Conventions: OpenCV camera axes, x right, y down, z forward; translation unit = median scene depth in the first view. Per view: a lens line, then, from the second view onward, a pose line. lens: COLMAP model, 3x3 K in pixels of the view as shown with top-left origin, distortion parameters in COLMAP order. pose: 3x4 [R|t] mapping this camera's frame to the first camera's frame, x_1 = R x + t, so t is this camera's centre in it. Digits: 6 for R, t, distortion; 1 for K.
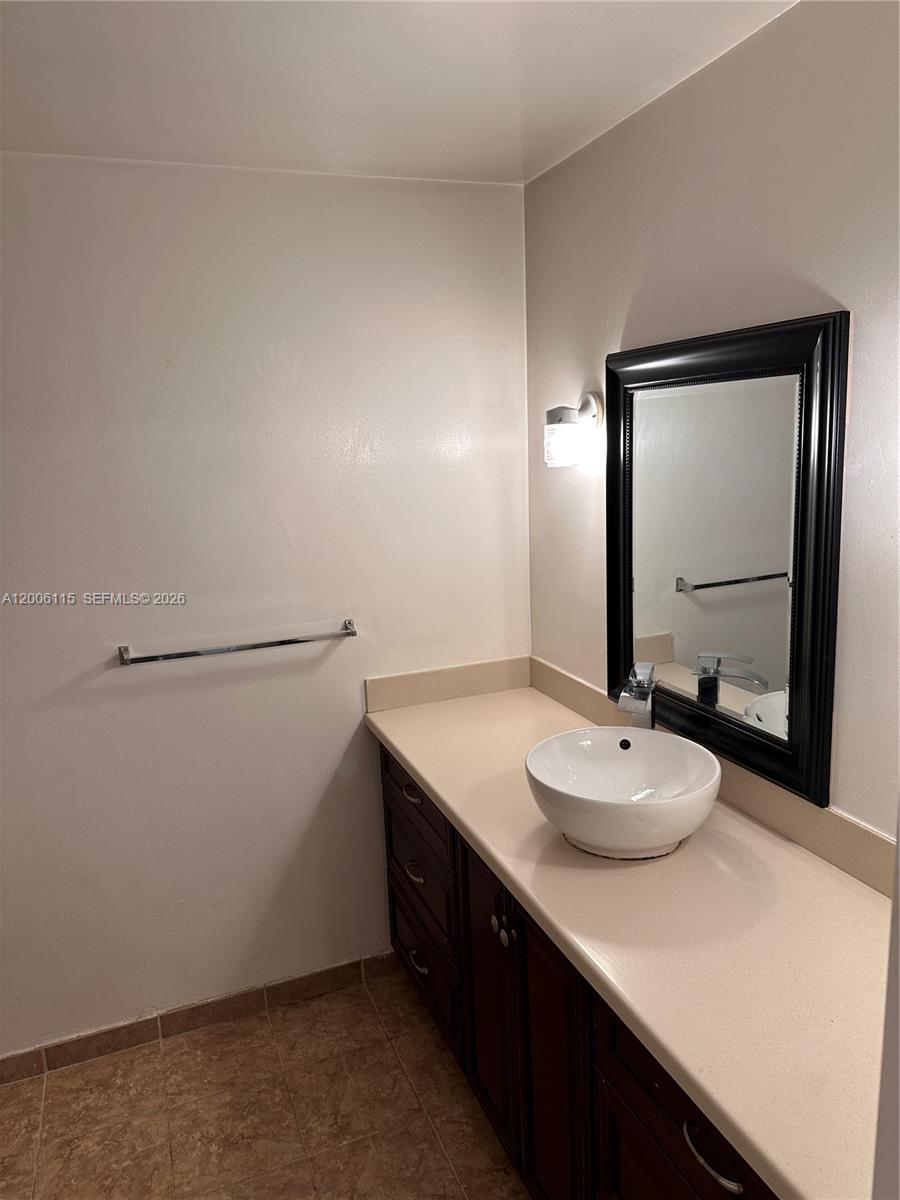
lens RADIAL K [[846.7, 0, 452.8], [0, 846.7, 601.4], [0, 0, 1]] dist [0.004321, -0.004970]
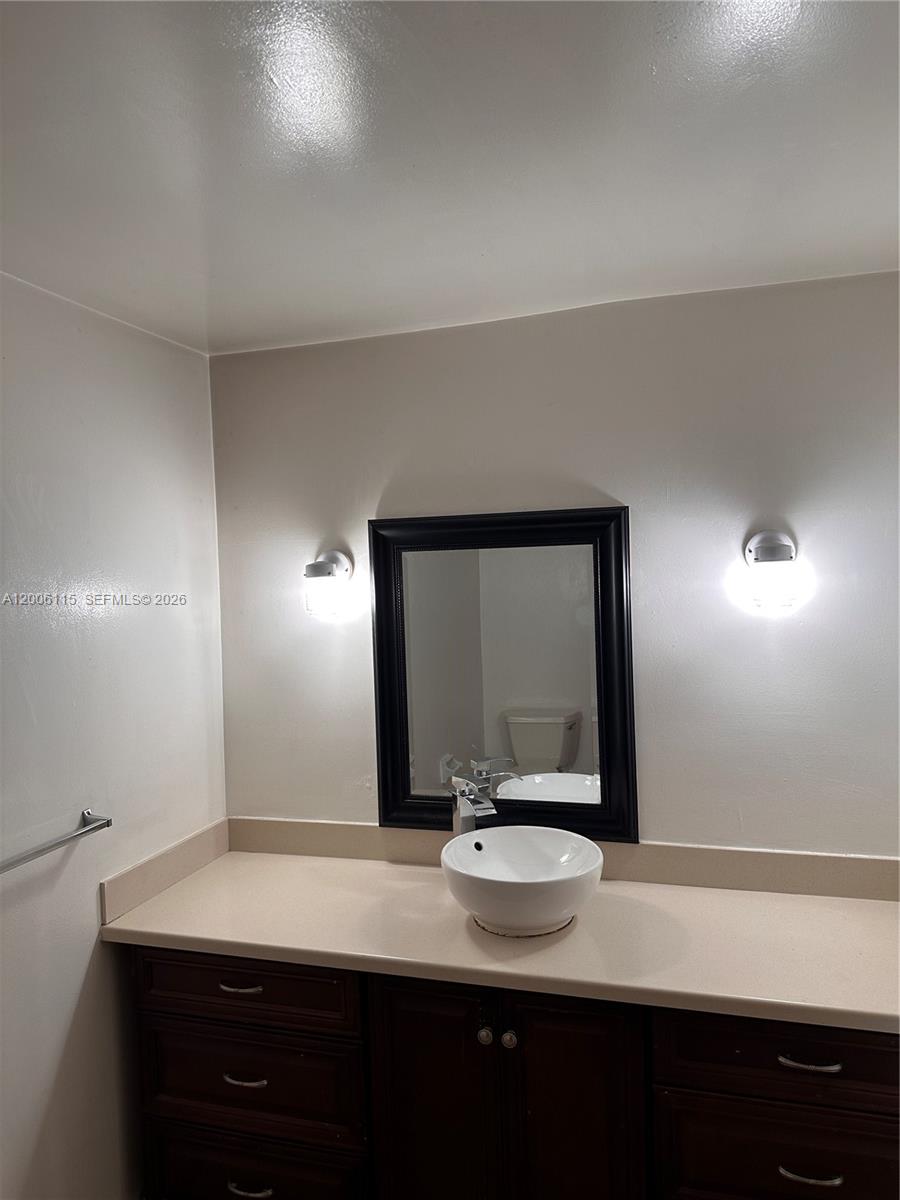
lens RADIAL K [[846.7, 0, 452.8], [0, 846.7, 601.4], [0, 0, 1]] dist [0.004321, -0.004970]
pose [[0.607823, -0.007252, 0.794040, -0.574511], [0.163566, 0.979658, -0.116260, -0.024672], [-0.777044, 0.200543, 0.596645, 0.207919]]
